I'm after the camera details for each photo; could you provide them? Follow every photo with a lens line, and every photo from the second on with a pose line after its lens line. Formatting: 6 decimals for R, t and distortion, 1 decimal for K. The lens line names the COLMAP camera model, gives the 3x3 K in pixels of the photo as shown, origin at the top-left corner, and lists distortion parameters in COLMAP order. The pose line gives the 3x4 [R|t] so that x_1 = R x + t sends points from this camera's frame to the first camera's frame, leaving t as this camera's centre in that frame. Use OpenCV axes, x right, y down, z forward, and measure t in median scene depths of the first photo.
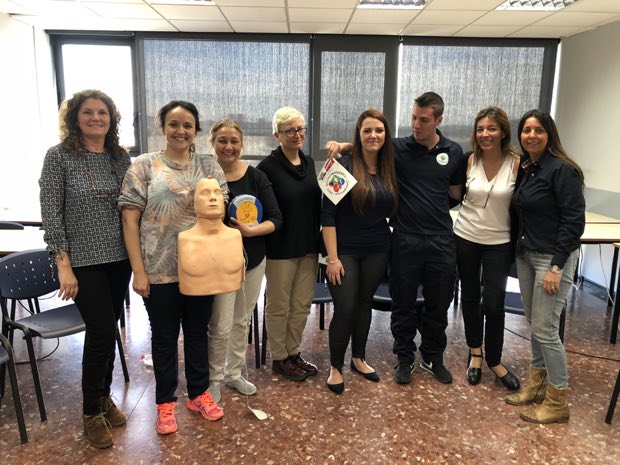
lens RADIAL K [[523.3, 0, 310.0], [0, 523.3, 232.5], [0, 0, 1]] dist [0.006625, -0.008951]
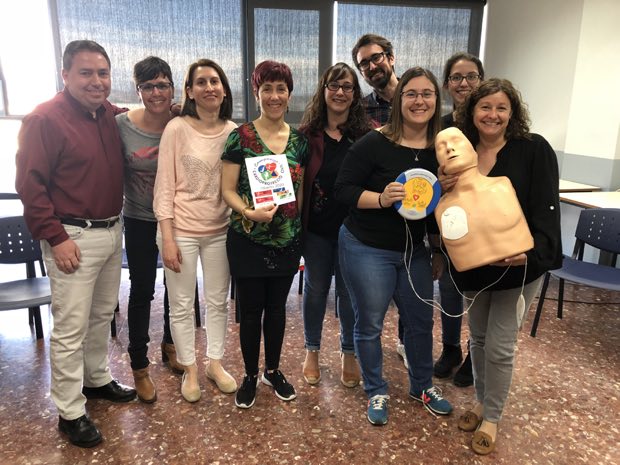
lens RADIAL K [[523.3, 0, 310.0], [0, 523.3, 232.5], [0, 0, 1]] dist [0.006625, -0.008951]
pose [[0.985946, -0.045390, 0.160782, -0.112986], [0.033287, 0.996461, 0.077188, -0.003590], [-0.163717, -0.070752, 0.983967, -0.007995]]
